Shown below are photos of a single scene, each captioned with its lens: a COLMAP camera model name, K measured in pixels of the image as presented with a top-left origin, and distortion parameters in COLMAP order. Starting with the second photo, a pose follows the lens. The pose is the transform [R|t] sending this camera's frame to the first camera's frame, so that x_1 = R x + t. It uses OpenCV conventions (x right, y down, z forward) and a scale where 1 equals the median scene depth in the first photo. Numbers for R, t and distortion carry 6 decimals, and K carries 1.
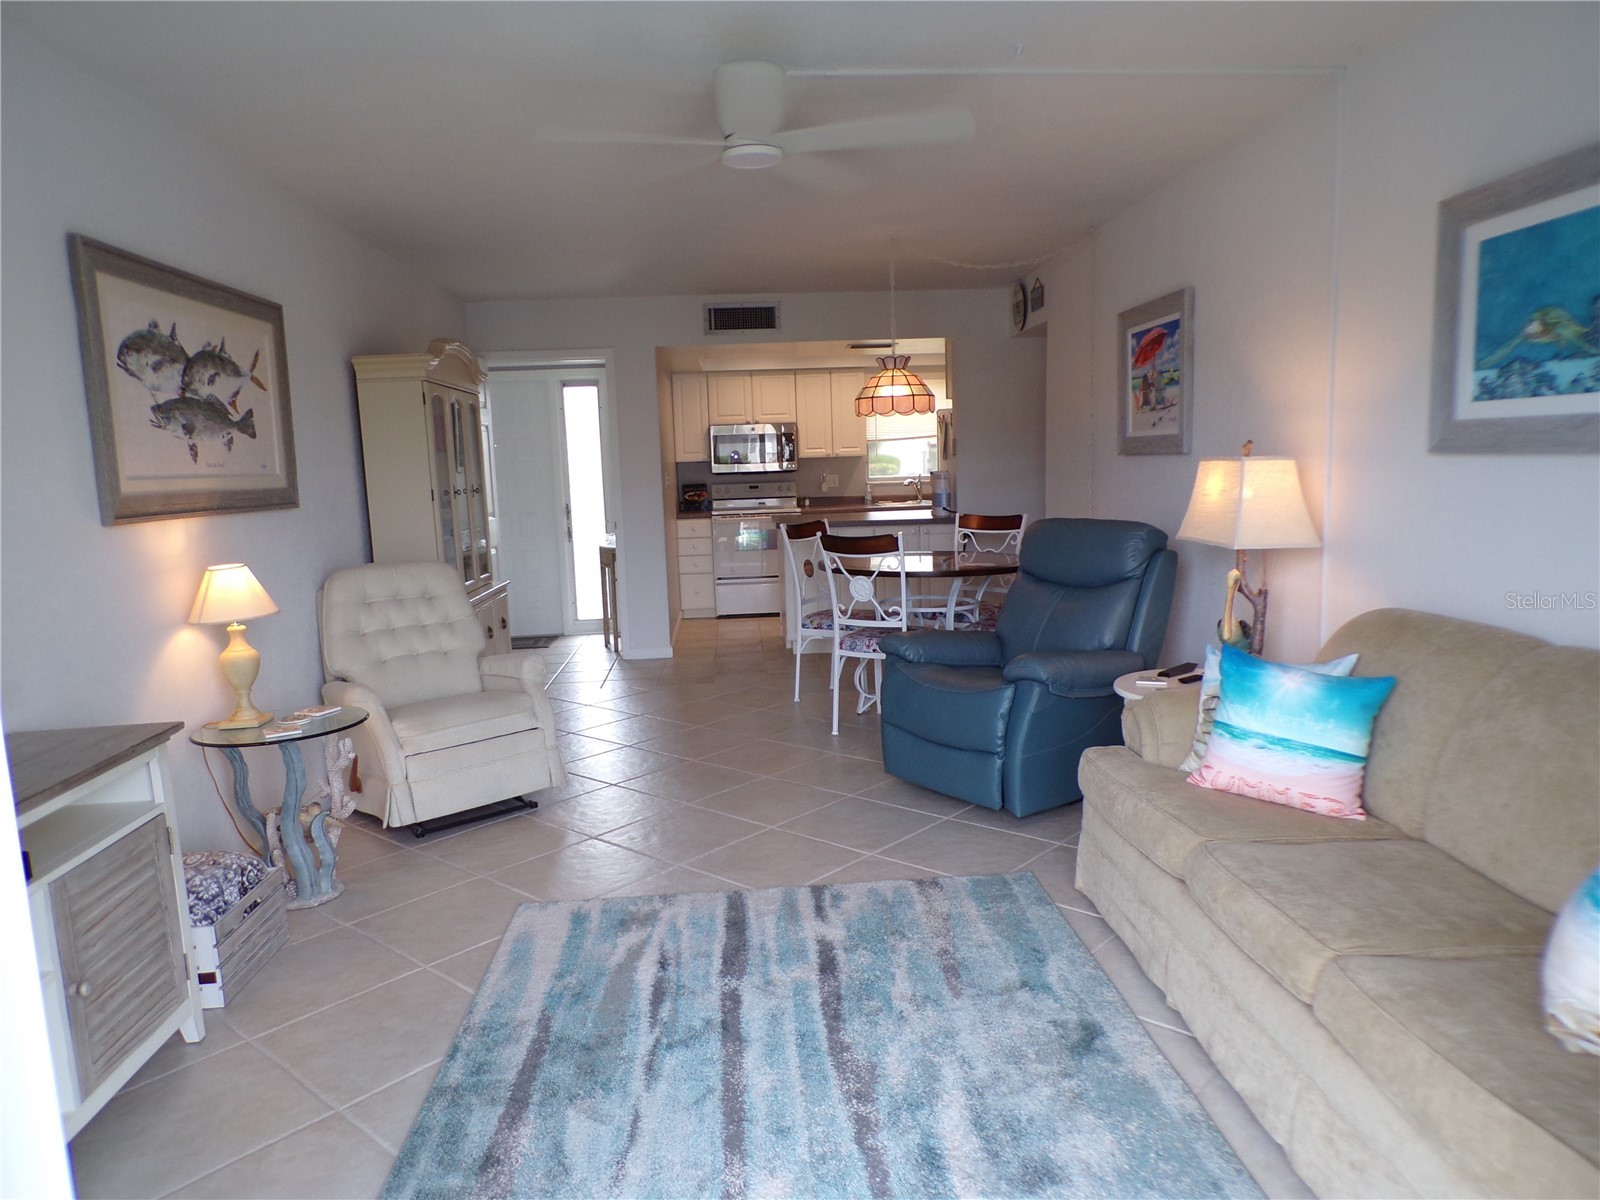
lens RADIAL K [[1089.0, 0, 802.1], [0, 1089.0, 609.6], [0, 0, 1]] dist [-0.002834, 0.007015]
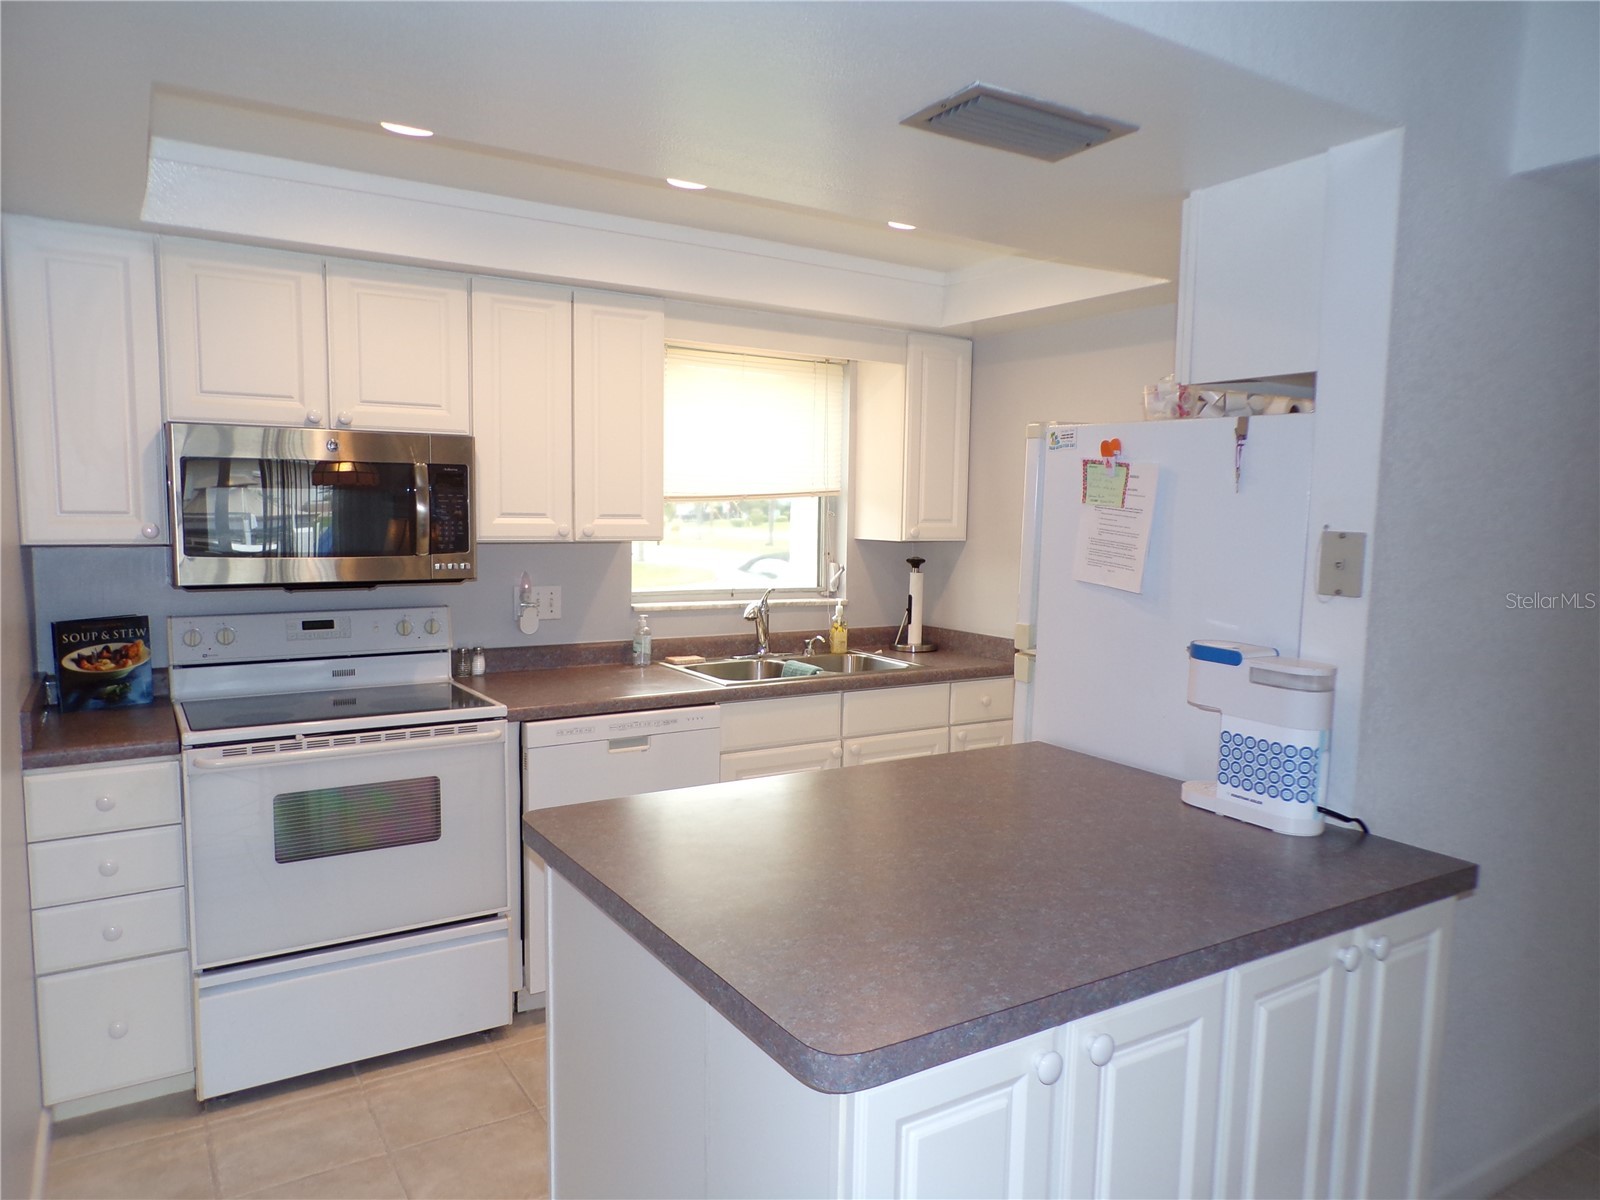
lens RADIAL K [[1089.0, 0, 803.7], [0, 1089.0, 610.7], [0, 0, 1]] dist [-0.002834, 0.007015]
pose [[0.871594, -0.004501, 0.490208, -0.245910], [0.028735, 0.998708, -0.041922, -0.315803], [-0.489386, 0.050625, 0.870597, 2.070413]]
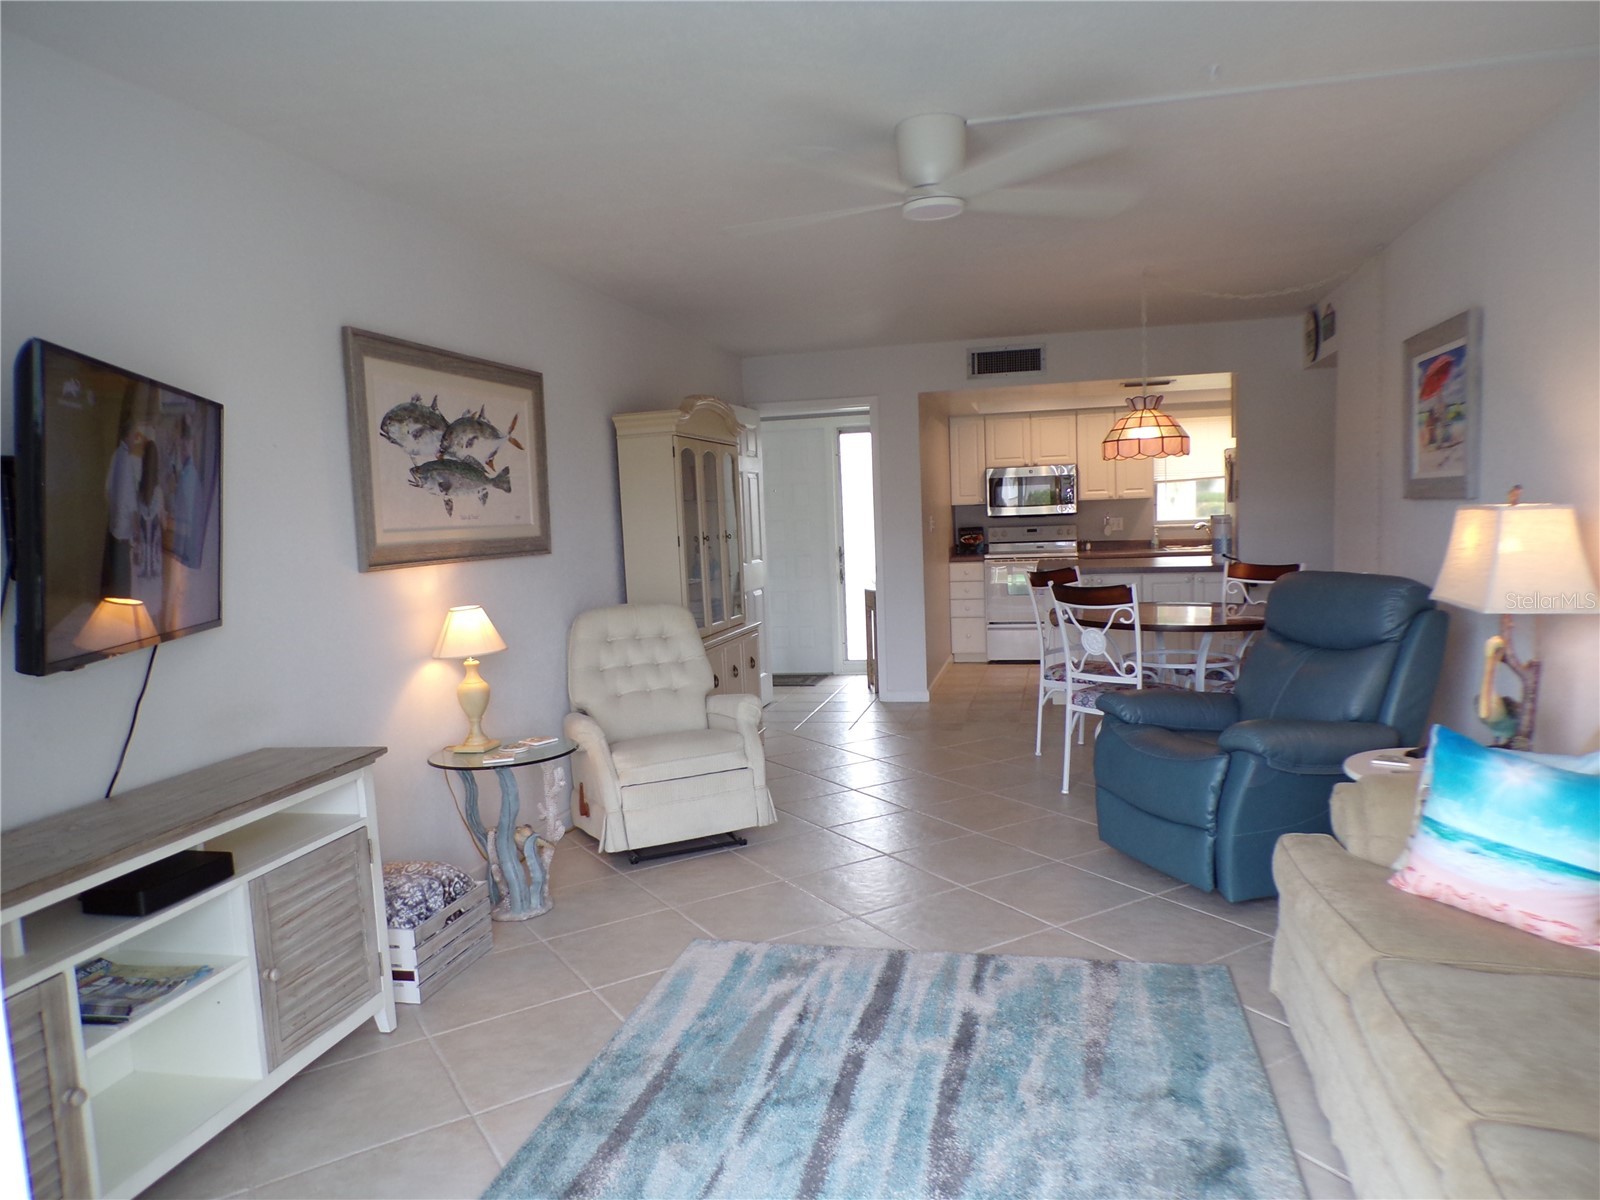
lens RADIAL K [[1089.0, 0, 800.4], [0, 1089.0, 607.6], [0, 0, 1]] dist [-0.002834, 0.007015]
pose [[0.955605, 0.021742, -0.293849, 0.146511], [-0.032506, 0.998966, -0.031797, -0.016847], [0.292854, 0.039938, 0.955323, 0.027523]]
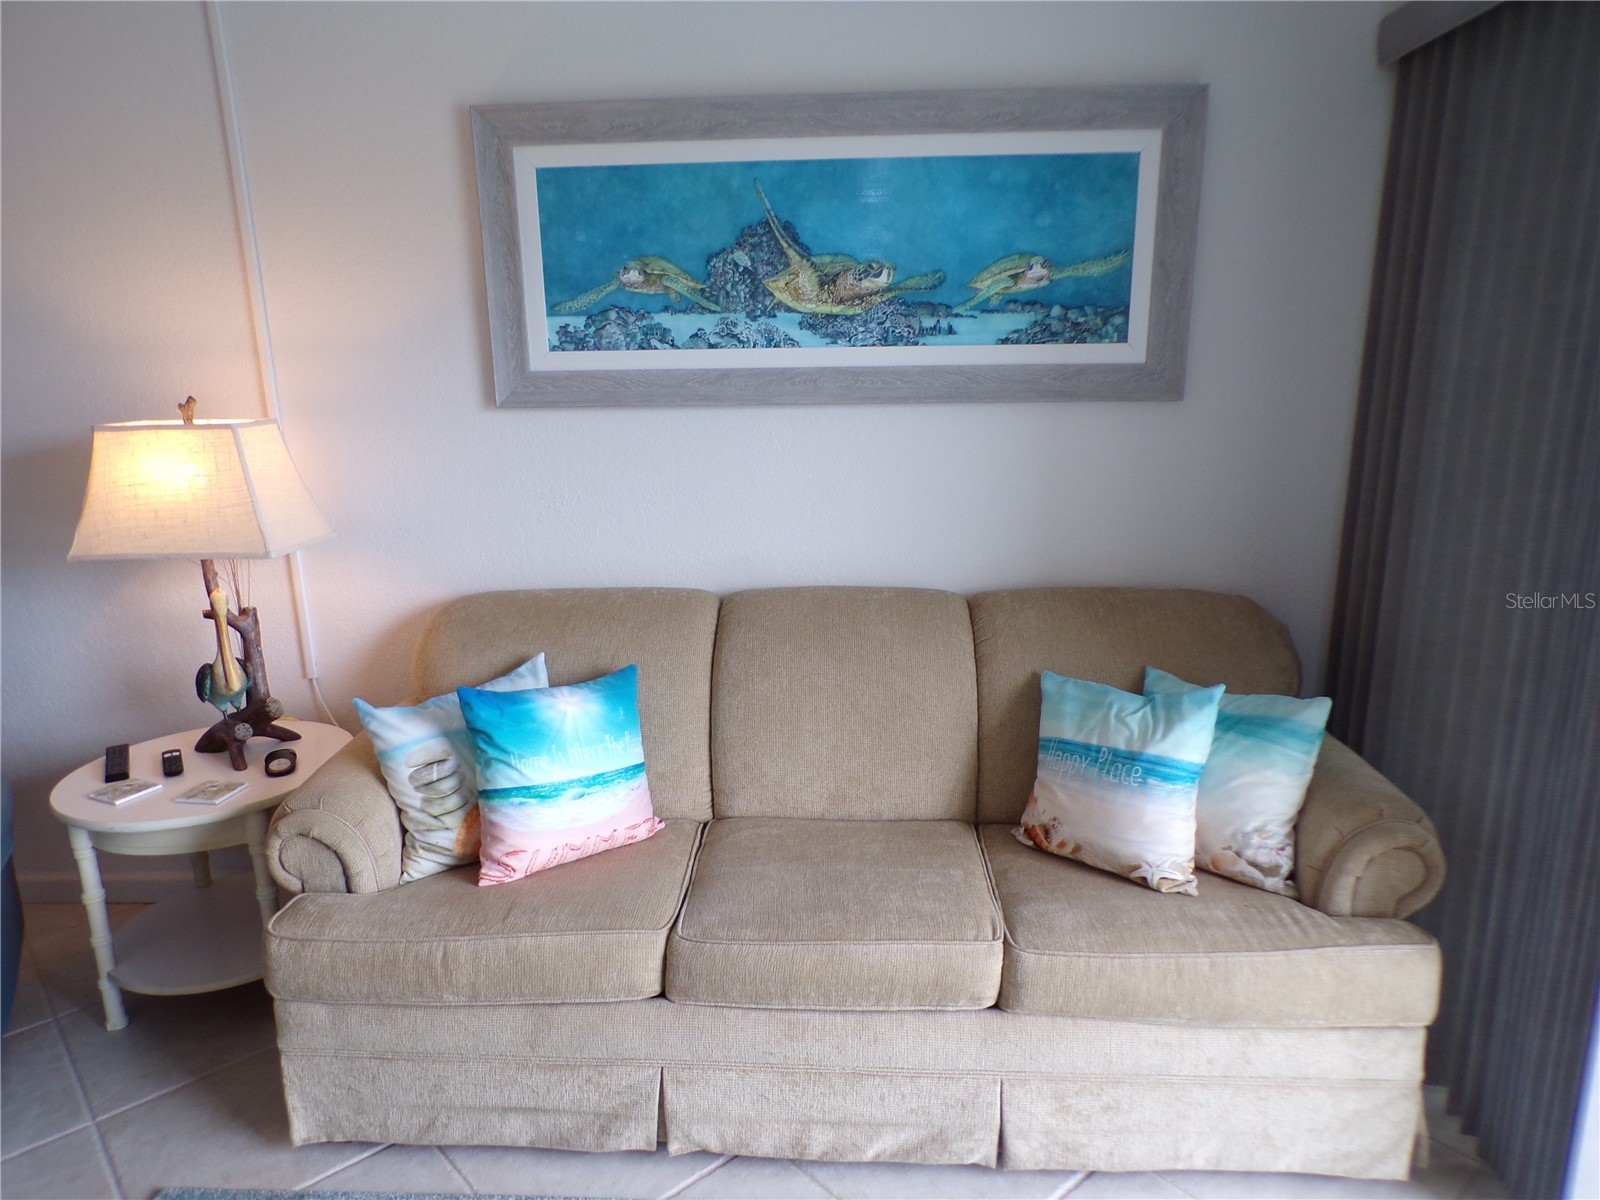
lens RADIAL K [[1089.0, 0, 810.1], [0, 1089.0, 609.4], [0, 0, 1]] dist [-0.002834, 0.007015]
pose [[0.116125, -0.216864, 0.969270, -0.253988], [0.153753, 0.968034, 0.198167, -0.117257], [-0.981262, 0.126016, 0.145756, 0.619752]]
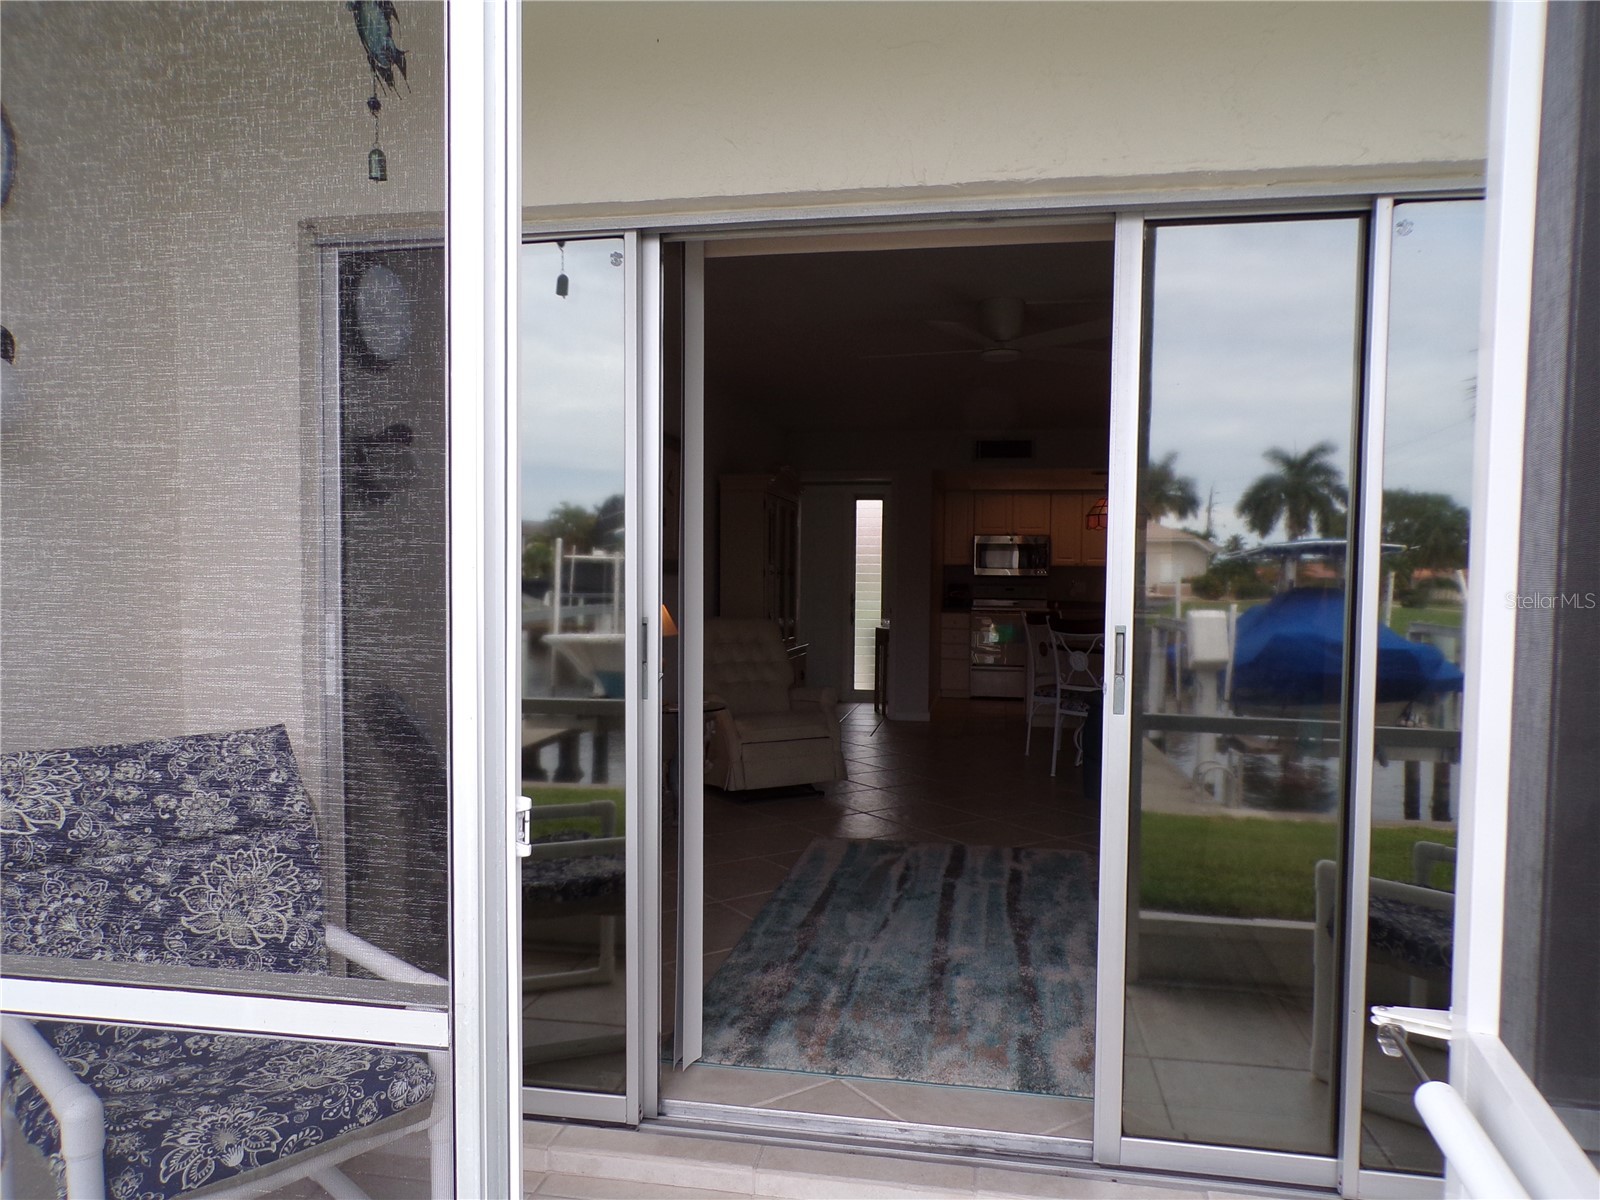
lens RADIAL K [[1089.0, 0, 796.5], [0, 1089.0, 599.5], [0, 0, 1]] dist [-0.002834, 0.007015]
pose [[0.967192, 0.051115, -0.248850, 0.079568], [-0.078728, 0.991633, -0.102303, 0.110013], [0.241538, 0.118538, 0.963124, -0.533856]]
